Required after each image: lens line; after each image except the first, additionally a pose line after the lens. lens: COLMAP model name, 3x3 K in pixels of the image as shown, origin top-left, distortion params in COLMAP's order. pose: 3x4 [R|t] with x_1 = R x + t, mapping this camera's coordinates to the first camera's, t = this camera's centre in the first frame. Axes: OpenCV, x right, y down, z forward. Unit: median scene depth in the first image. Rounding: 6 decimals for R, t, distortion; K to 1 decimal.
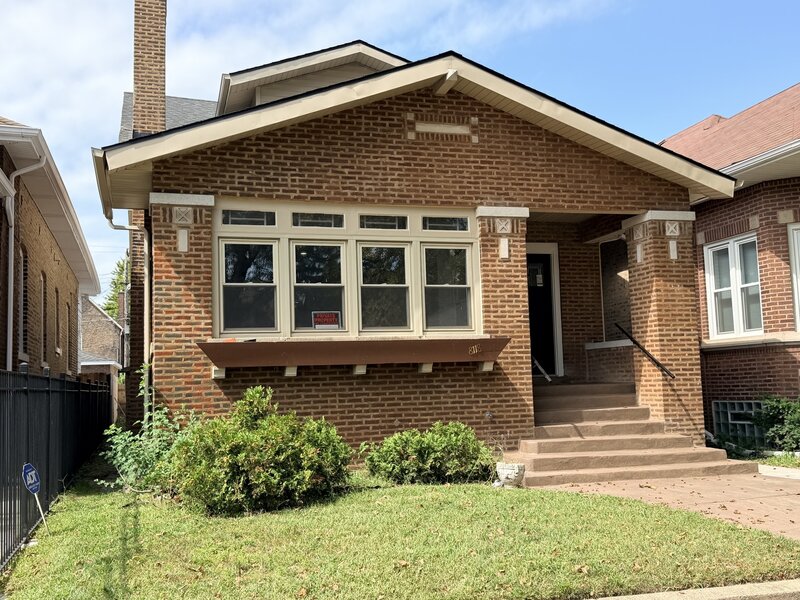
lens RADIAL K [[833.8, 0, 400.0], [0, 833.8, 300.0], [0, 0, 1]] dist [0.183642, -0.440058]
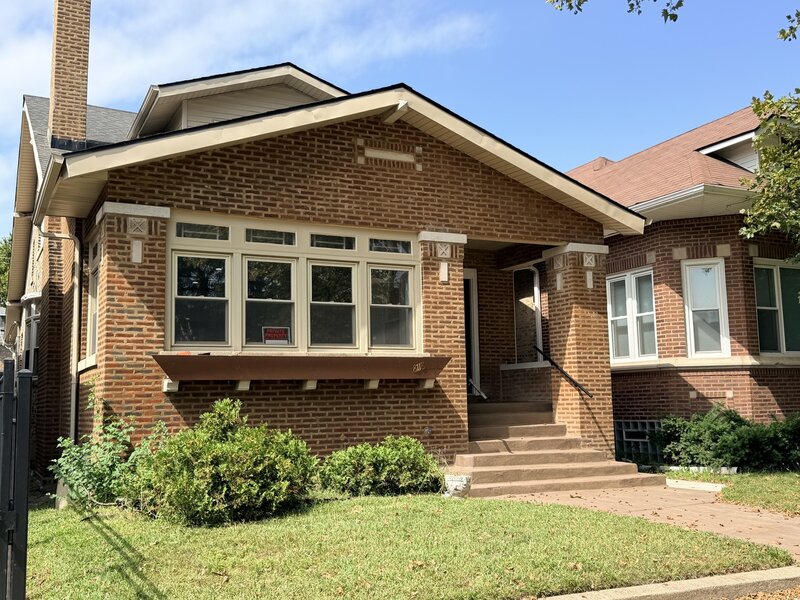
lens RADIAL K [[833.8, 0, 400.0], [0, 833.8, 300.0], [0, 0, 1]] dist [0.183642, -0.440058]
pose [[0.984697, 0.033020, 0.171120, -0.112275], [-0.028408, 0.999166, -0.029327, 0.006277], [-0.171945, 0.024017, 0.984814, -0.027344]]
